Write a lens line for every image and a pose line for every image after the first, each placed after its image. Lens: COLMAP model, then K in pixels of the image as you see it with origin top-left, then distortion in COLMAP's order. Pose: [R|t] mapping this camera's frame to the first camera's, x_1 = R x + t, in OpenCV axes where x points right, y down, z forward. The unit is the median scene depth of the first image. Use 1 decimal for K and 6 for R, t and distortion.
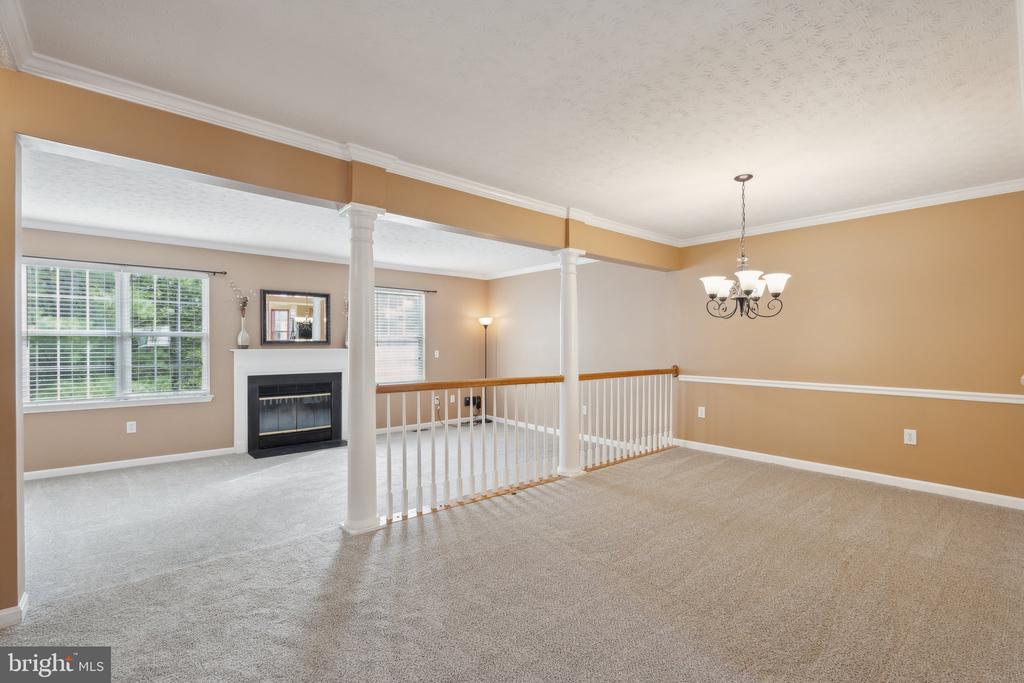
lens RADIAL K [[464.7, 0, 512.0], [0, 464.7, 341.5], [0, 0, 1]] dist [-0.000216, 0.000080]
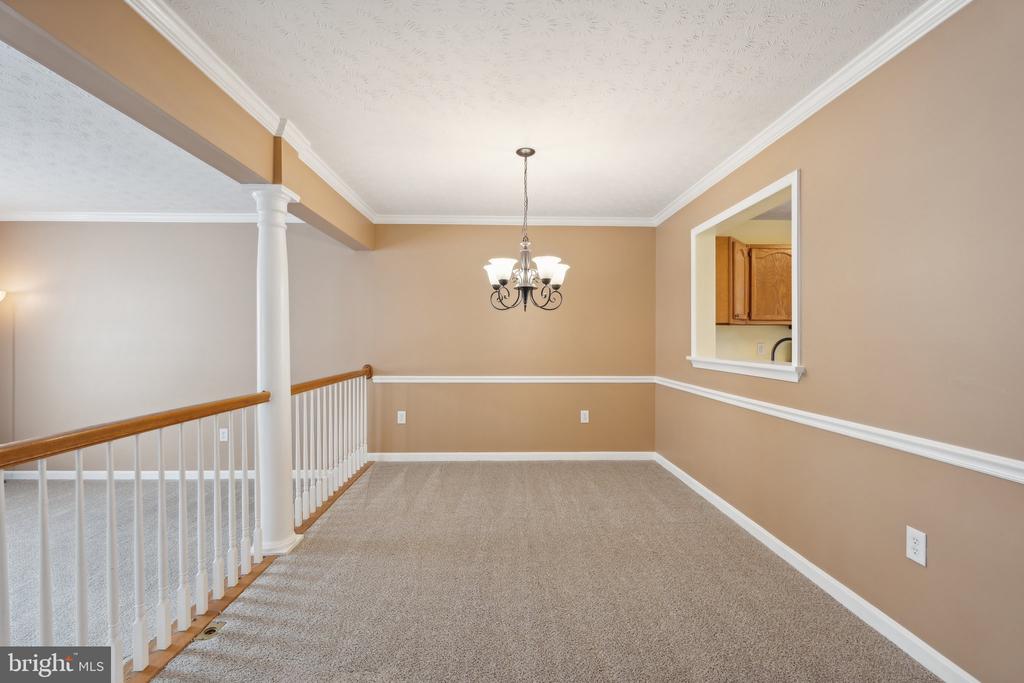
lens RADIAL K [[456.0, 0, 512.0], [0, 456.0, 338.6], [0, 0, 1]] dist [-0.001285, -0.000093]
pose [[0.629446, -0.001901, 0.777042, -0.156729], [-0.002698, 0.999986, 0.004632, 0.000098], [-0.777039, -0.005012, 0.629432, 0.377040]]
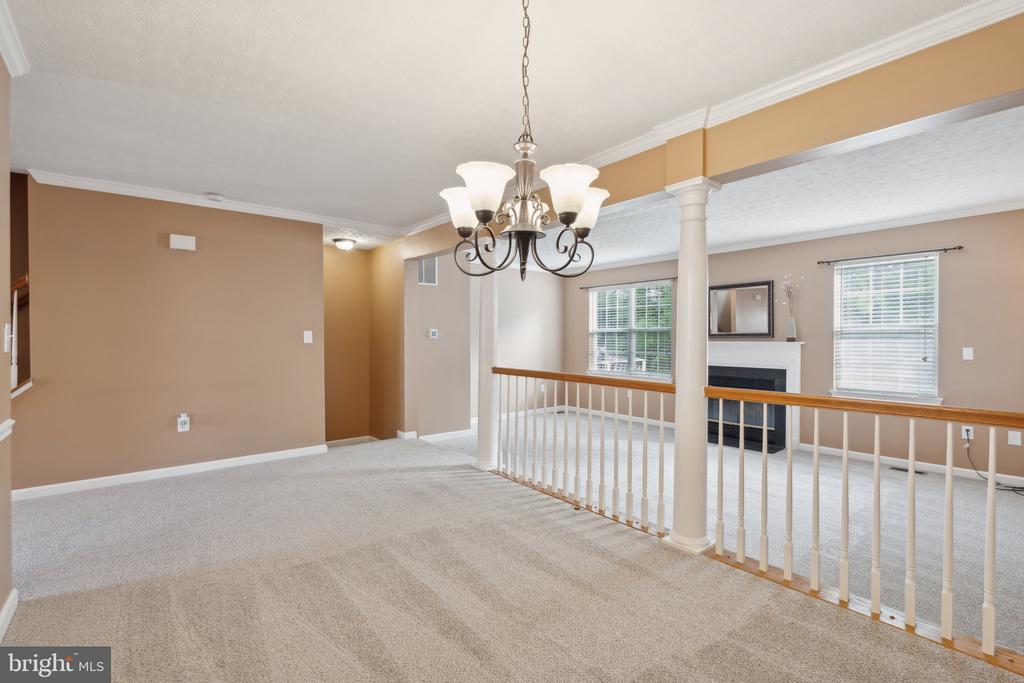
lens RADIAL K [[456.0, 0, 512.0], [0, 456.0, 338.6], [0, 0, 1]] dist [-0.001285, -0.000093]
pose [[-0.013133, 0.001552, -0.999913, 0.760164], [0.002189, 0.999996, 0.001524, 0.011208], [0.999911, -0.002169, -0.013136, 0.800616]]
